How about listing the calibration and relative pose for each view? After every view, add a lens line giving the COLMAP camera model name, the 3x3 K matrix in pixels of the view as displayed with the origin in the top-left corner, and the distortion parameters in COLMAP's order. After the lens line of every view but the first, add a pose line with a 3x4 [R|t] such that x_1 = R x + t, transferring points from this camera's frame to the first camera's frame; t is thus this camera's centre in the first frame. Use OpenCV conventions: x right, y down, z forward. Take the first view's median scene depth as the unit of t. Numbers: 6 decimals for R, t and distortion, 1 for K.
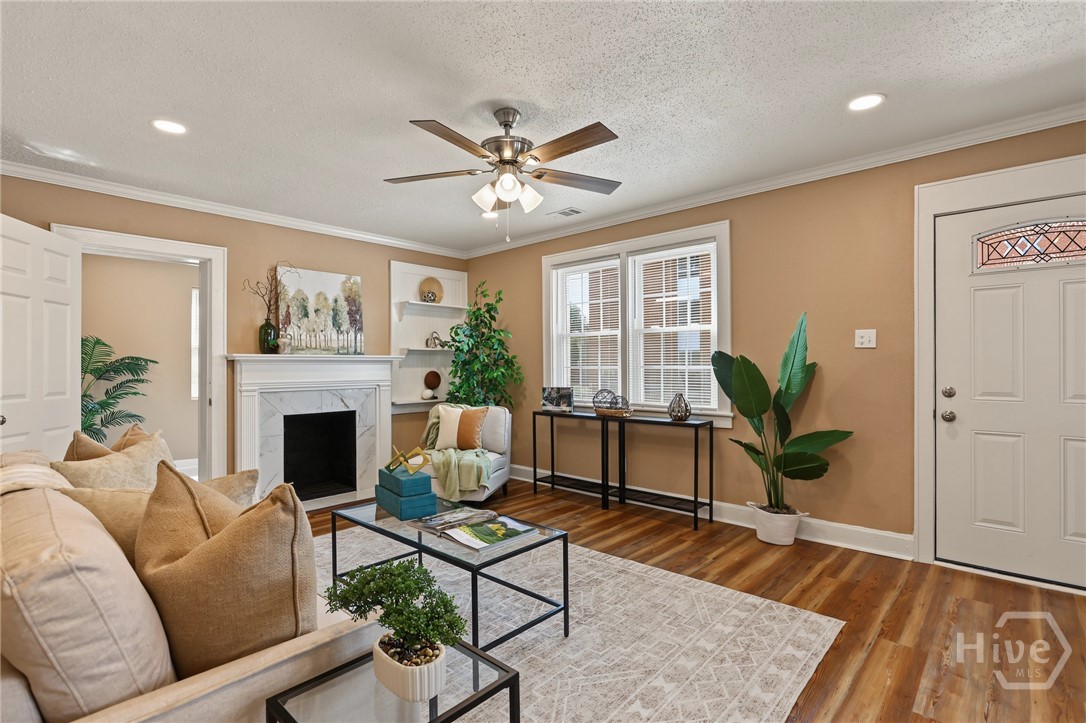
lens RADIAL K [[523.6, 0, 539.7], [0, 523.6, 363.7], [0, 0, 1]] dist [-0.008300, 0.003680]
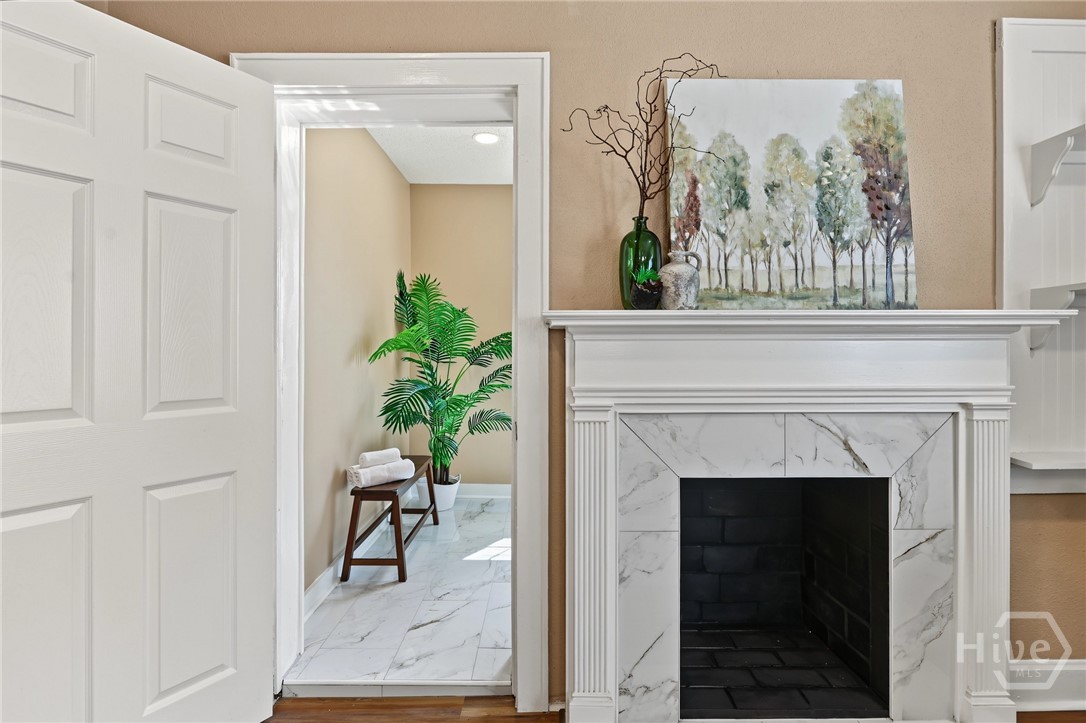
lens RADIAL K [[523.6, 0, 545.5], [0, 523.6, 352.4], [0, 0, 1]] dist [-0.008300, 0.003680]
pose [[0.686424, 0.006415, -0.727173, -0.276880], [0.001393, 0.999948, 0.010136, 0.006494], [0.727200, -0.007970, 0.686379, 0.652529]]
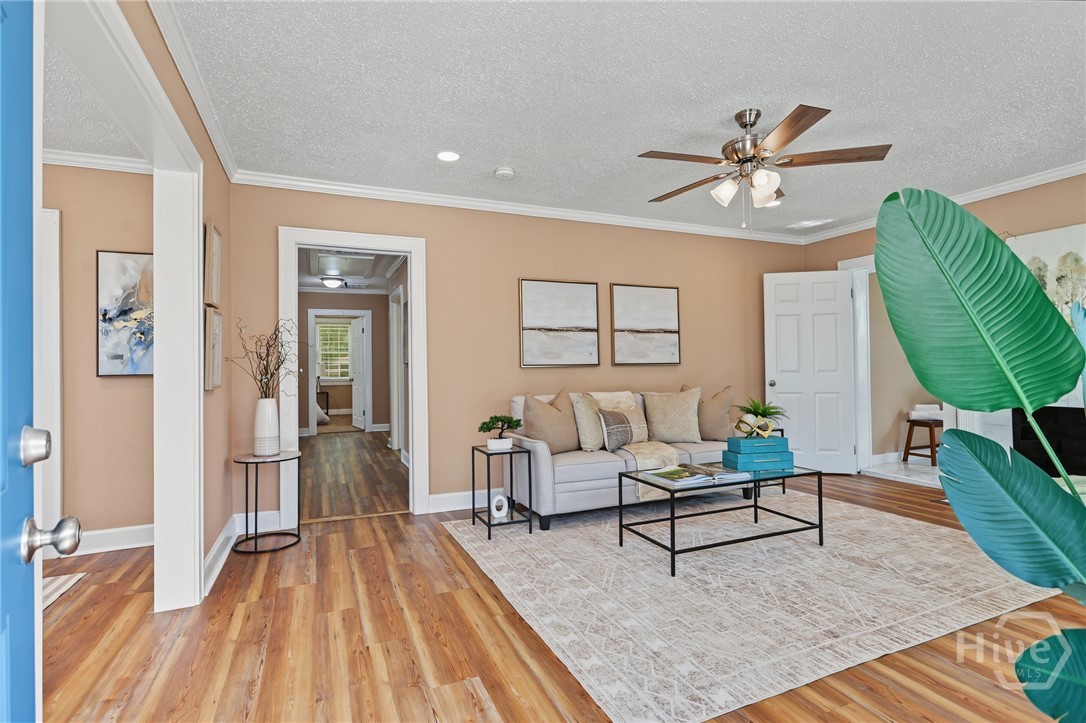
lens RADIAL K [[523.6, 0, 533.5], [0, 523.6, 362.0], [0, 0, 1]] dist [-0.008300, 0.003680]
pose [[-0.424013, 0.006733, -0.905631, 0.640950], [0.020831, 0.999780, -0.002320, 0.011096], [0.905417, -0.019849, -0.424060, 0.616117]]
